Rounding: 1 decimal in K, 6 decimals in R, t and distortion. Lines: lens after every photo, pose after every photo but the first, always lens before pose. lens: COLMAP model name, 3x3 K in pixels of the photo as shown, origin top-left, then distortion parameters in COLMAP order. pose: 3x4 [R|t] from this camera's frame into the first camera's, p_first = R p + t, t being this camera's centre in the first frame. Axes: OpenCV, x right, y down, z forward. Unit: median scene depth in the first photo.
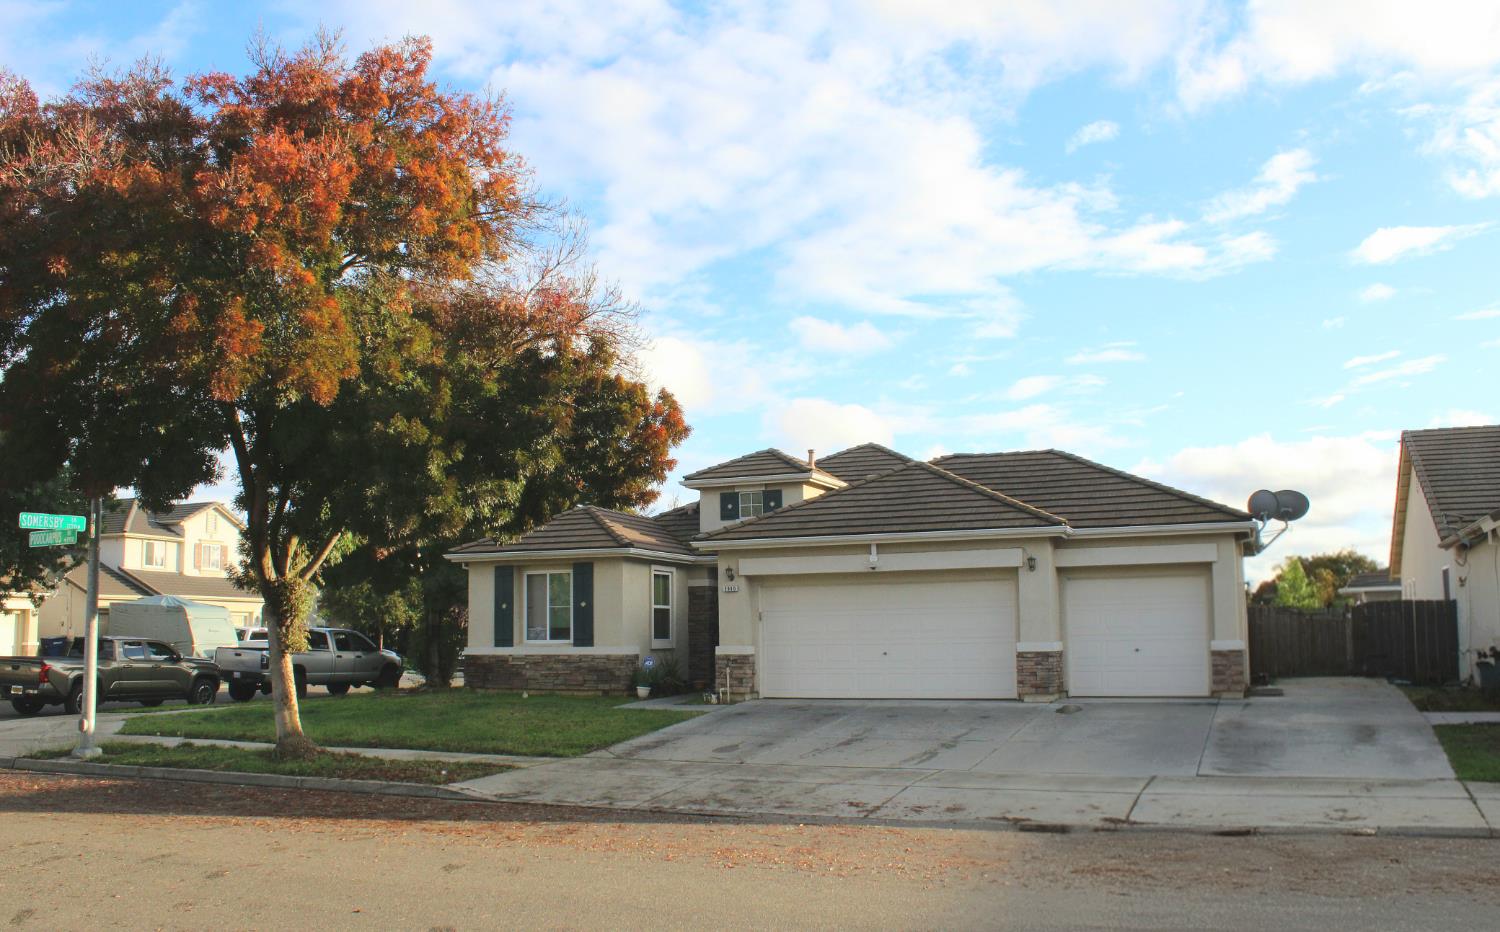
lens RADIAL K [[1270.6, 0, 750.0], [0, 1270.6, 466.0], [0, 0, 1]] dist [-0.108881, 0.125026]
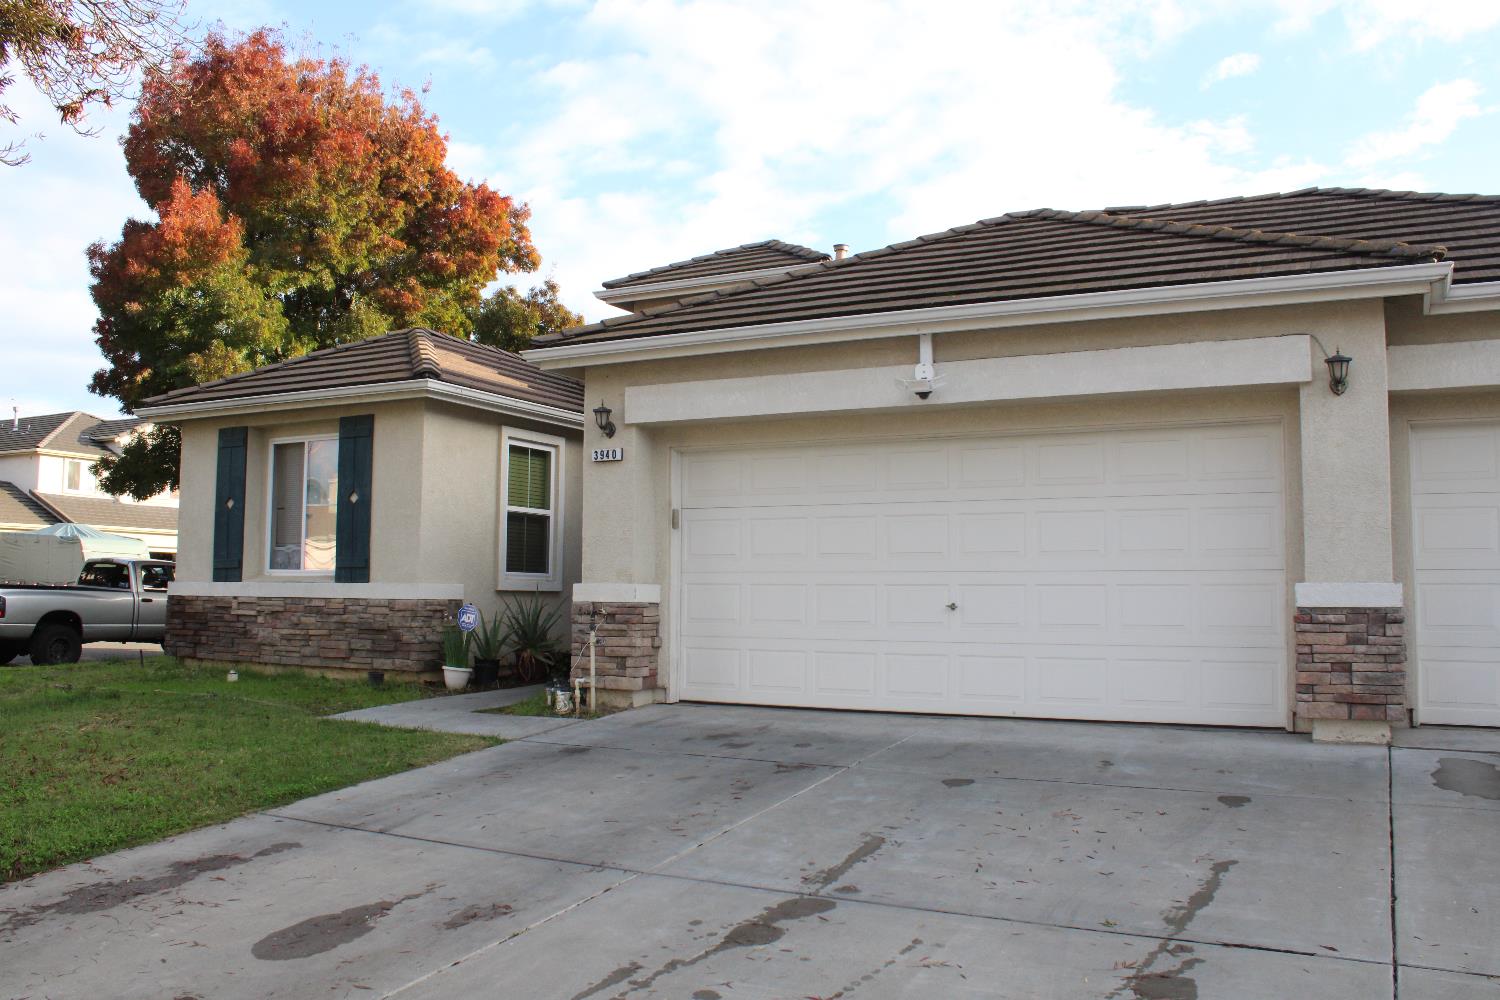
lens RADIAL K [[1253.1, 0, 756.2], [0, 1253.1, 520.4], [0, 0, 1]] dist [-0.155132, 0.157518]
pose [[0.996061, 0.013628, -0.087619, 0.063896], [-0.007177, 0.997267, 0.073529, 0.074224], [0.088382, -0.072610, 0.993437, 0.485177]]
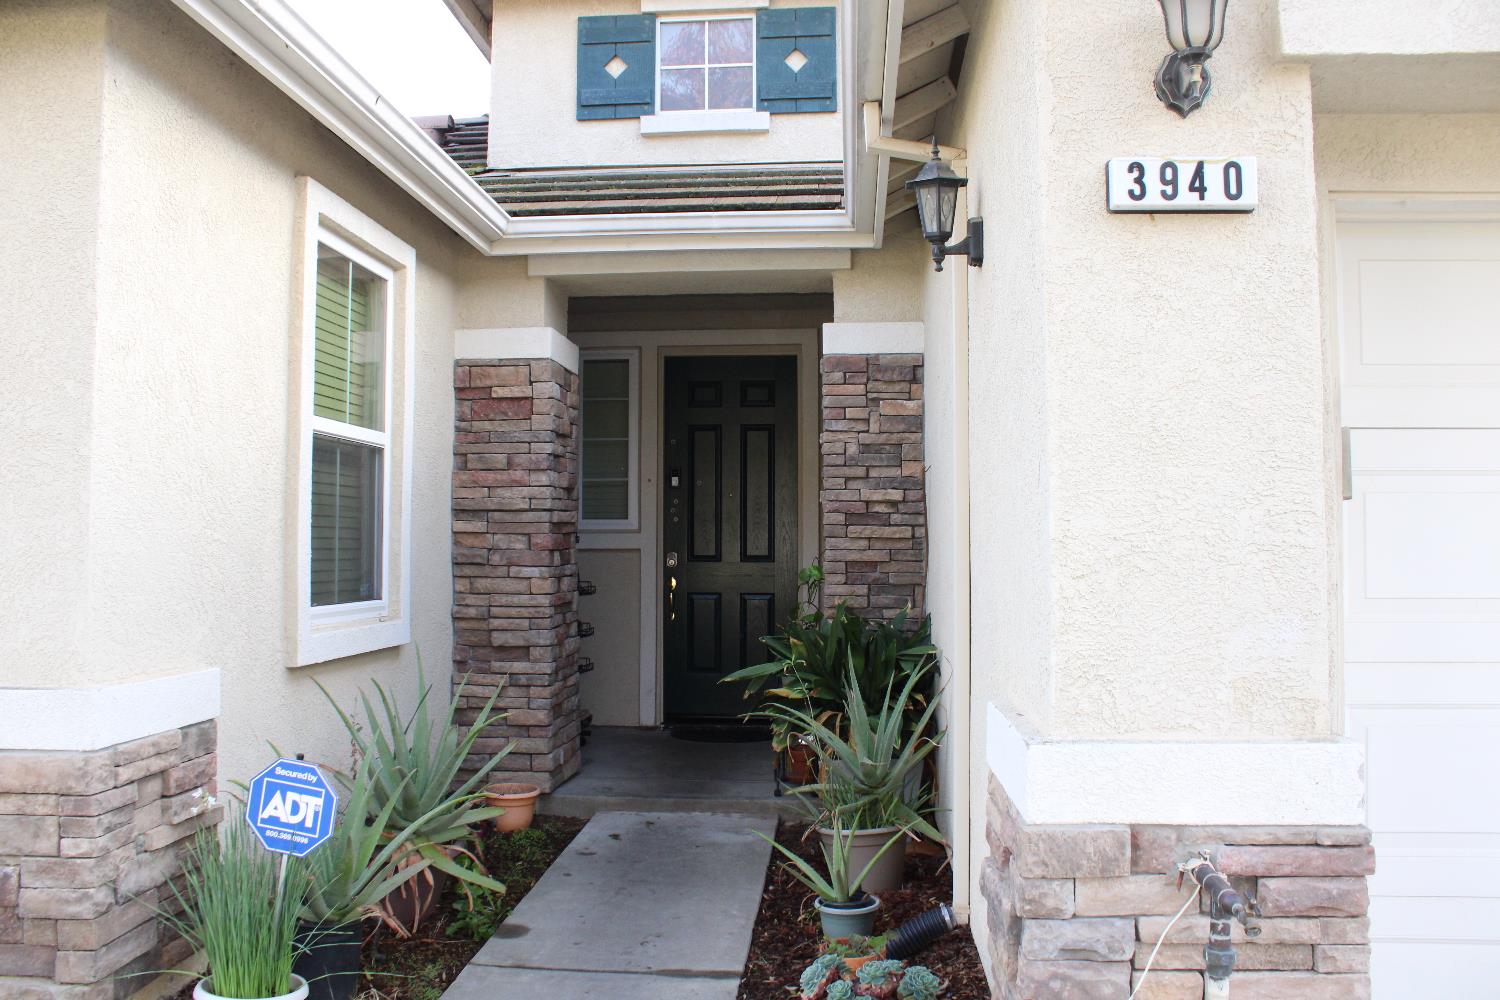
lens RADIAL K [[1253.1, 0, 756.2], [0, 1253.1, 520.4], [0, 0, 1]] dist [-0.155132, 0.157518]
pose [[0.949971, 0.018006, 0.311819, -0.066919], [-0.053272, 0.993049, 0.104954, 0.098127], [-0.307762, -0.116314, 0.944327, 0.778410]]
